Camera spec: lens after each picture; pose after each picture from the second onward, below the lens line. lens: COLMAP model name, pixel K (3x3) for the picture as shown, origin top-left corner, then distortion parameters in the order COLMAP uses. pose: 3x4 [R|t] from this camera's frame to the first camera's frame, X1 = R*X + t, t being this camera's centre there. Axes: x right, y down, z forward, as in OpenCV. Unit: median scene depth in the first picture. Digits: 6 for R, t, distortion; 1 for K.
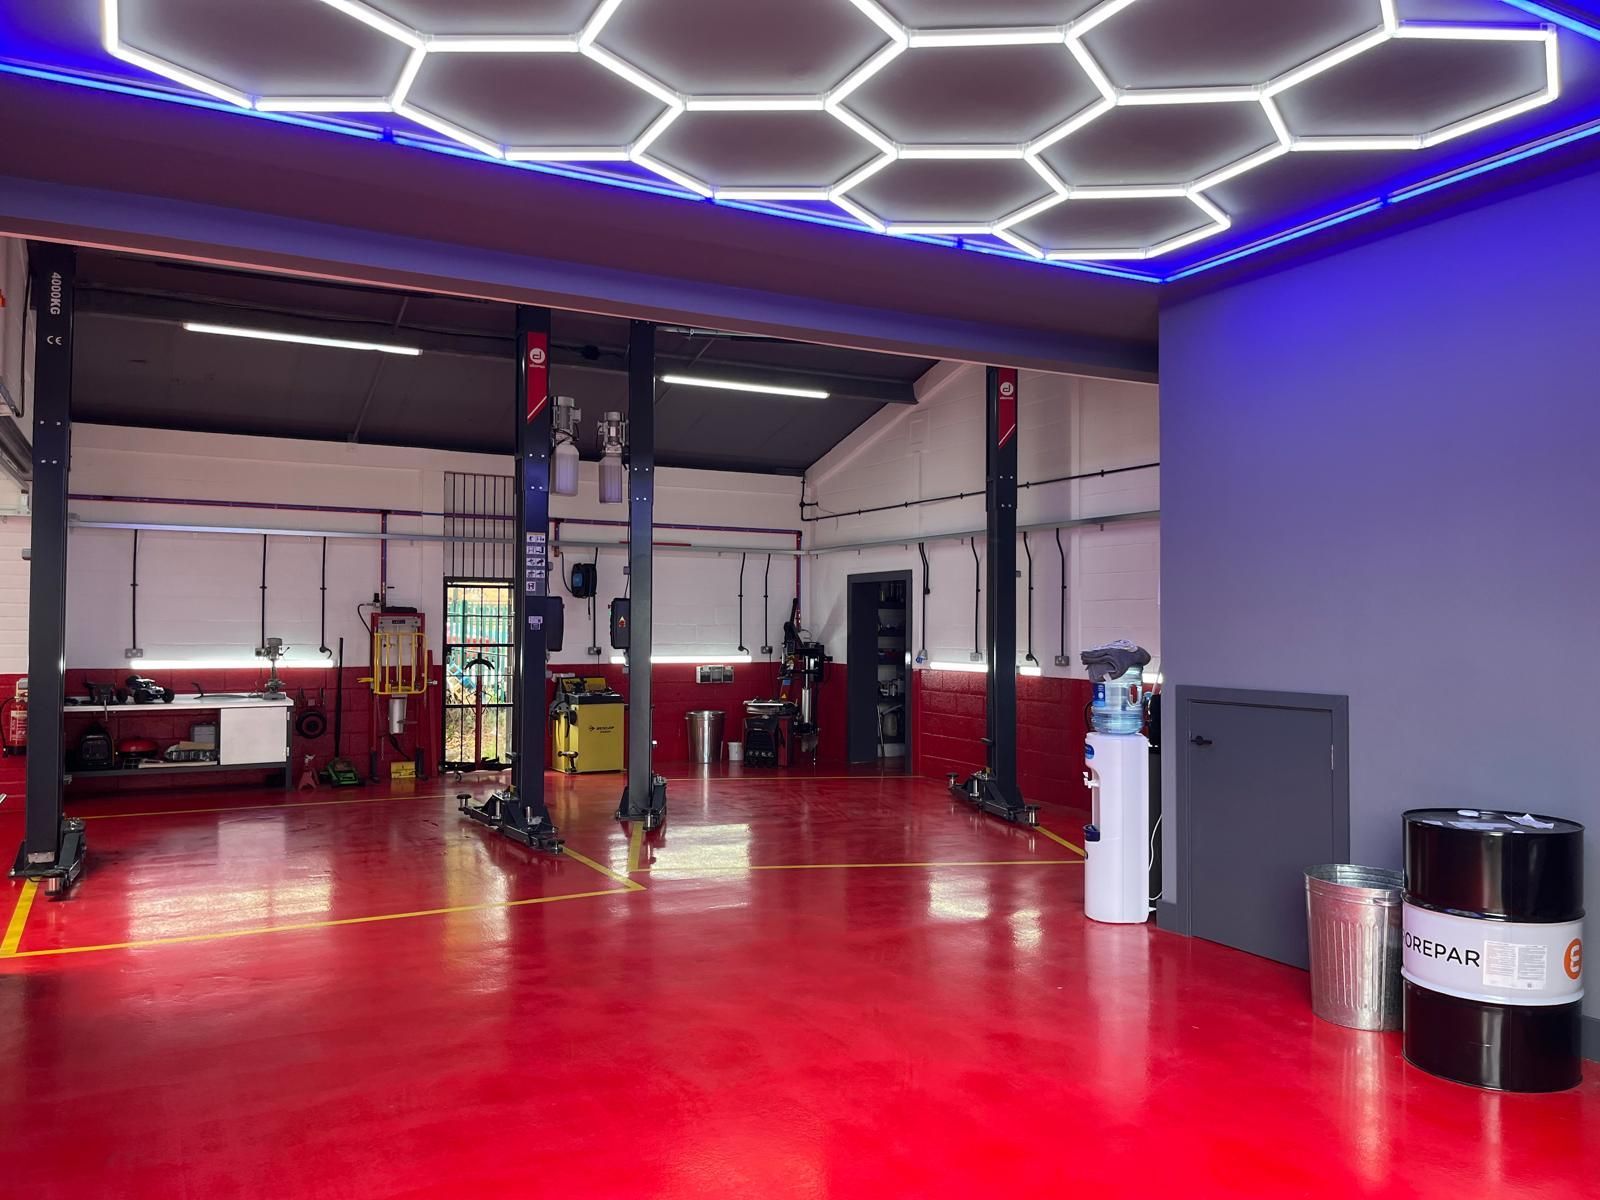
lens RADIAL K [[1220.1, 0, 800.0], [0, 1220.1, 600.0], [0, 0, 1]] dist [0.004332, -0.001070]
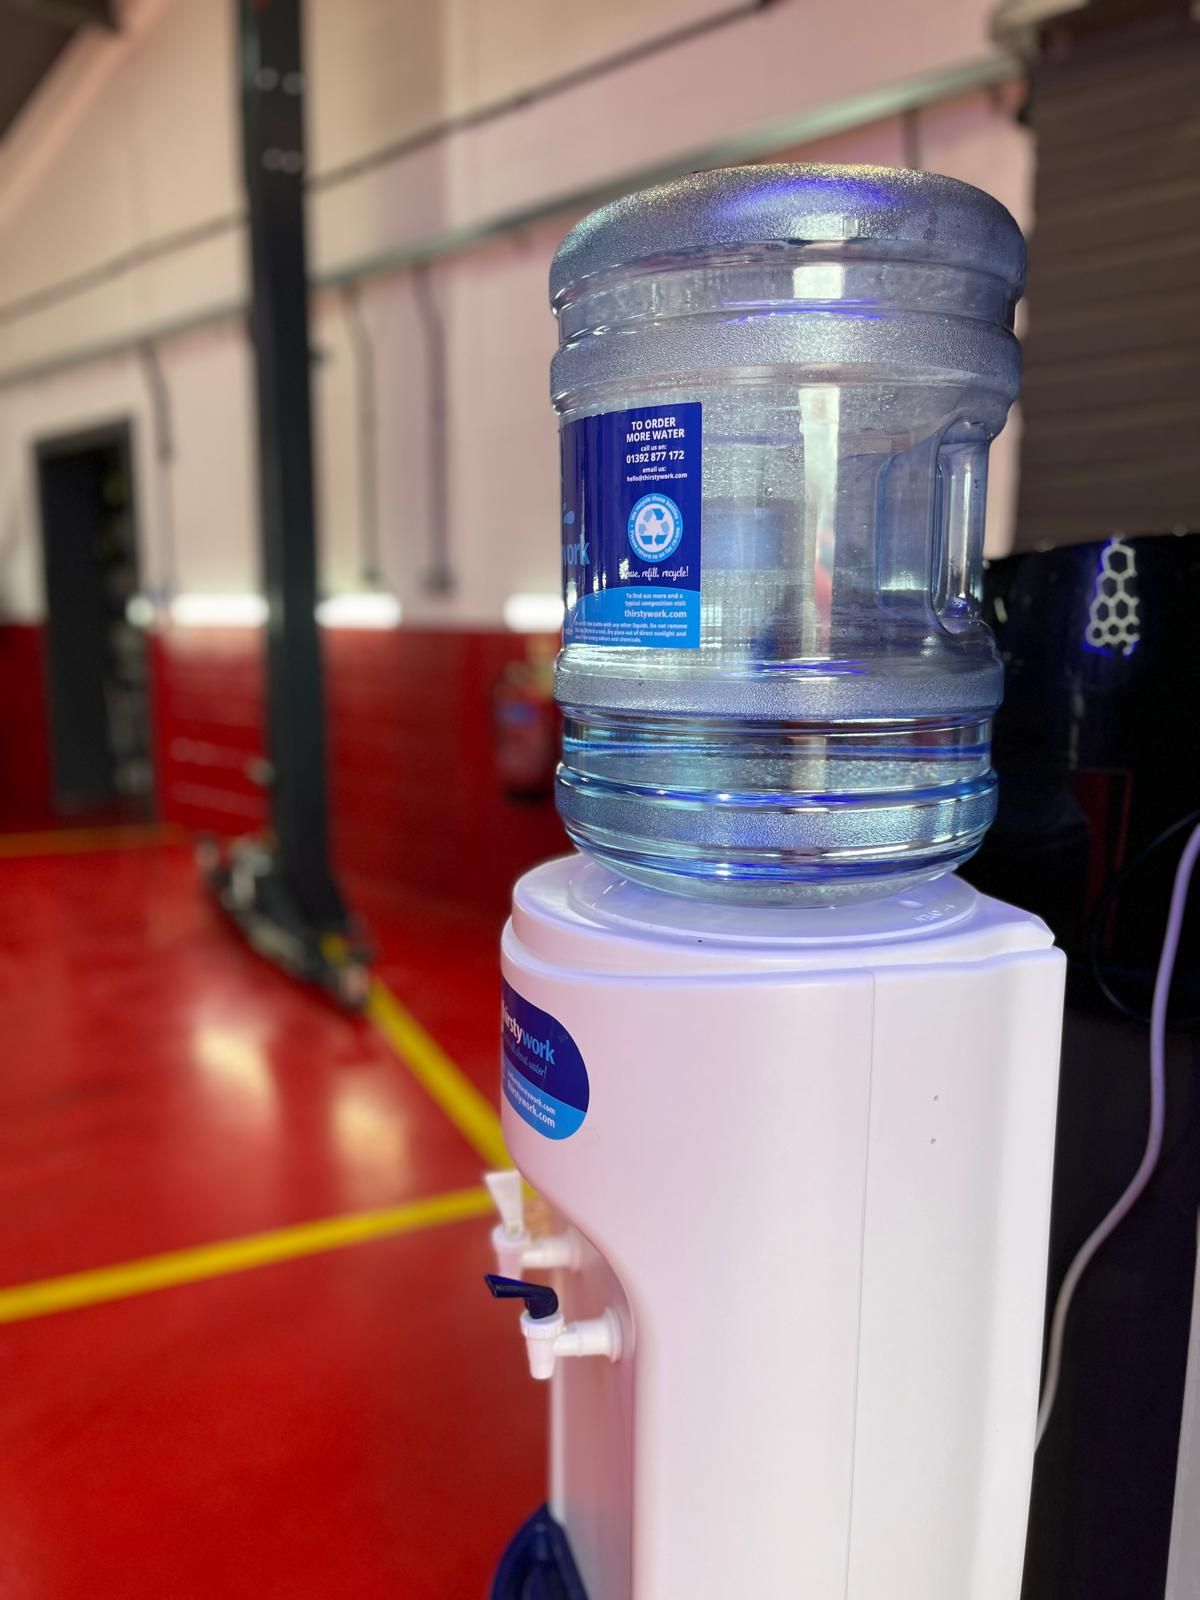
lens RADIAL K [[1220.1, 0, 592.5], [0, 1220.1, 807.9], [0, 0, 1]] dist [0.004332, -0.001070]
pose [[0.949930, -0.039170, 0.309998, 0.129345], [-0.015454, 0.985008, 0.171817, 0.051223], [-0.312080, -0.168005, 0.935083, 0.556982]]
